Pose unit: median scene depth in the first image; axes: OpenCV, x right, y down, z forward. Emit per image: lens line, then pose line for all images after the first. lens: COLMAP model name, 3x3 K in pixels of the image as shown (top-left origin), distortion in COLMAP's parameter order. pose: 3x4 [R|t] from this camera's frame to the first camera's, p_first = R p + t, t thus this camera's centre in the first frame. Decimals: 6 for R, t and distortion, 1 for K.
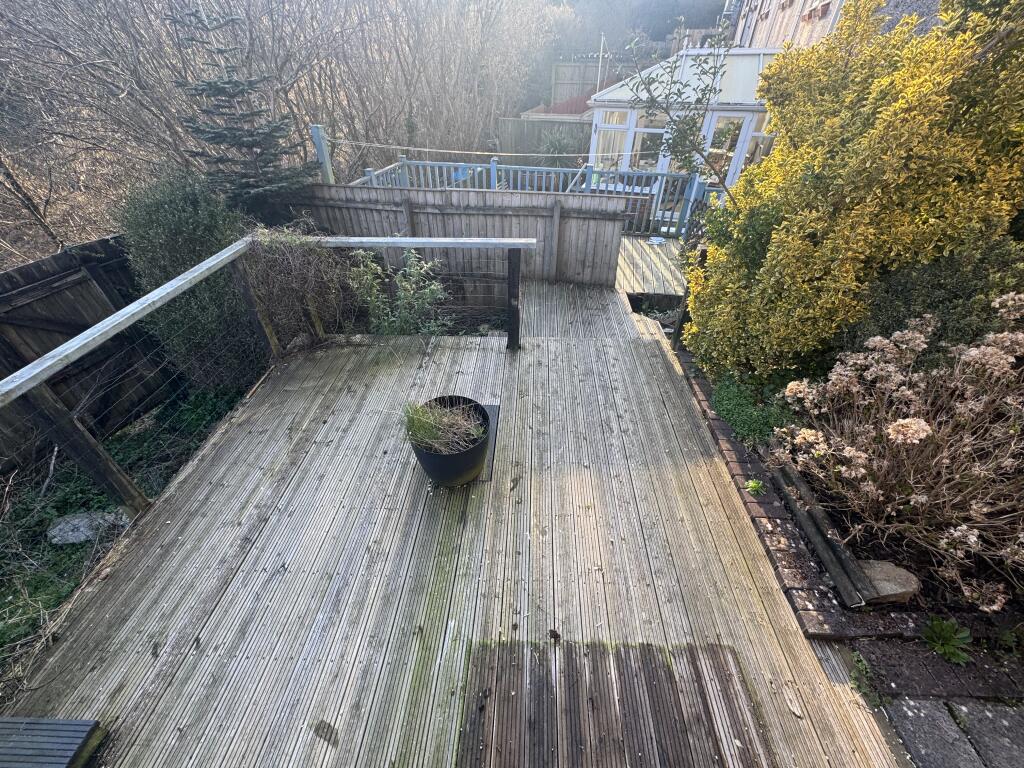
lens RADIAL K [[407.8, 0, 512.9], [0, 407.8, 382.3], [0, 0, 1]] dist [-0.000820, -0.000203]
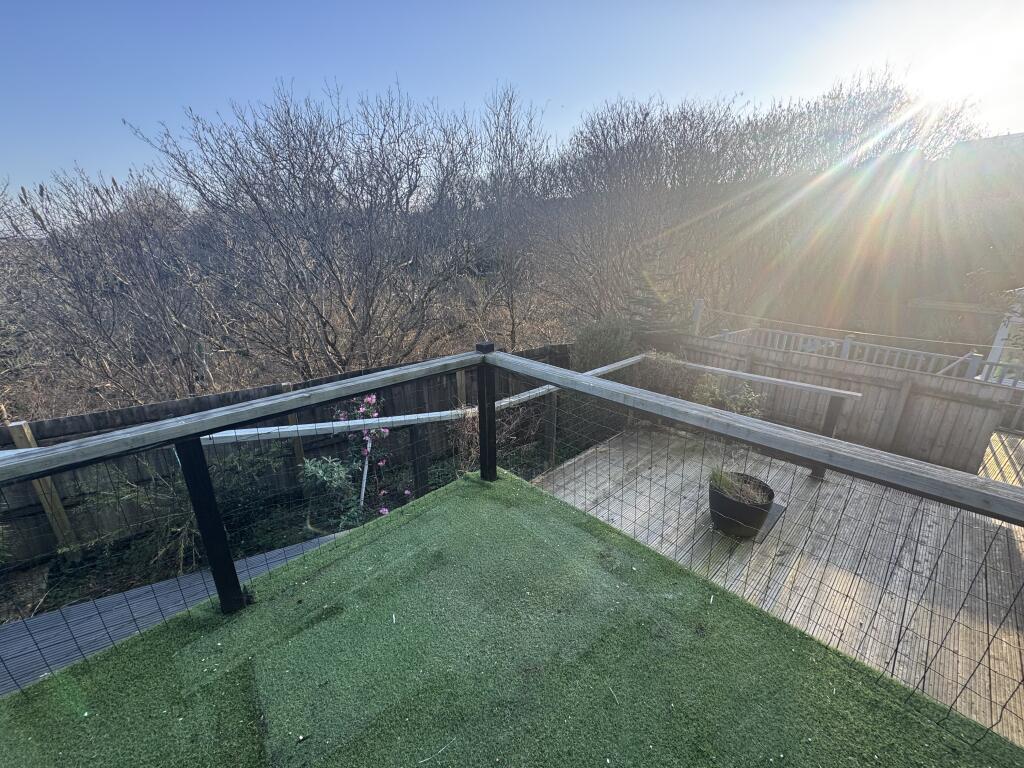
lens RADIAL K [[407.8, 0, 512.9], [0, 407.8, 382.3], [0, 0, 1]] dist [-0.000820, -0.000203]
pose [[0.720467, 0.208310, -0.661464, 0.087593], [-0.421672, 0.888830, -0.179372, 0.237006], [0.550564, 0.408153, 0.728211, -0.411815]]
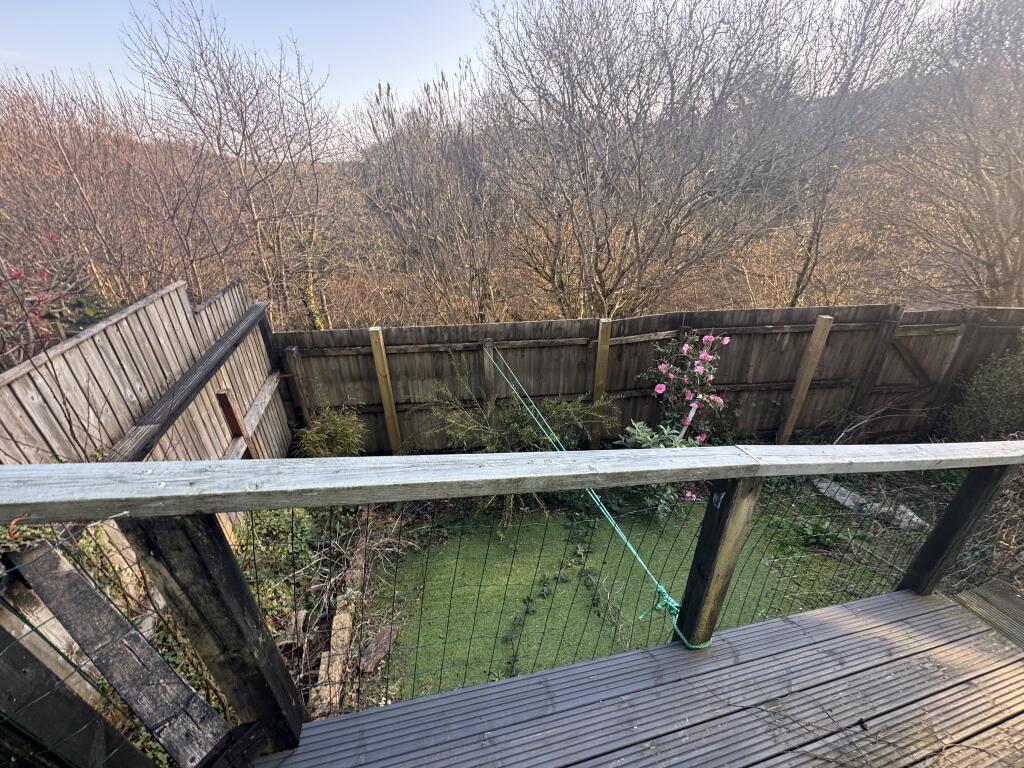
lens RADIAL K [[407.8, 0, 512.9], [0, 407.8, 382.3], [0, 0, 1]] dist [-0.000820, -0.000203]
pose [[0.327761, 0.426663, -0.842930, -0.464734], [-0.572186, 0.799617, 0.182253, 0.405622], [0.751782, 0.422577, 0.506214, -0.528170]]
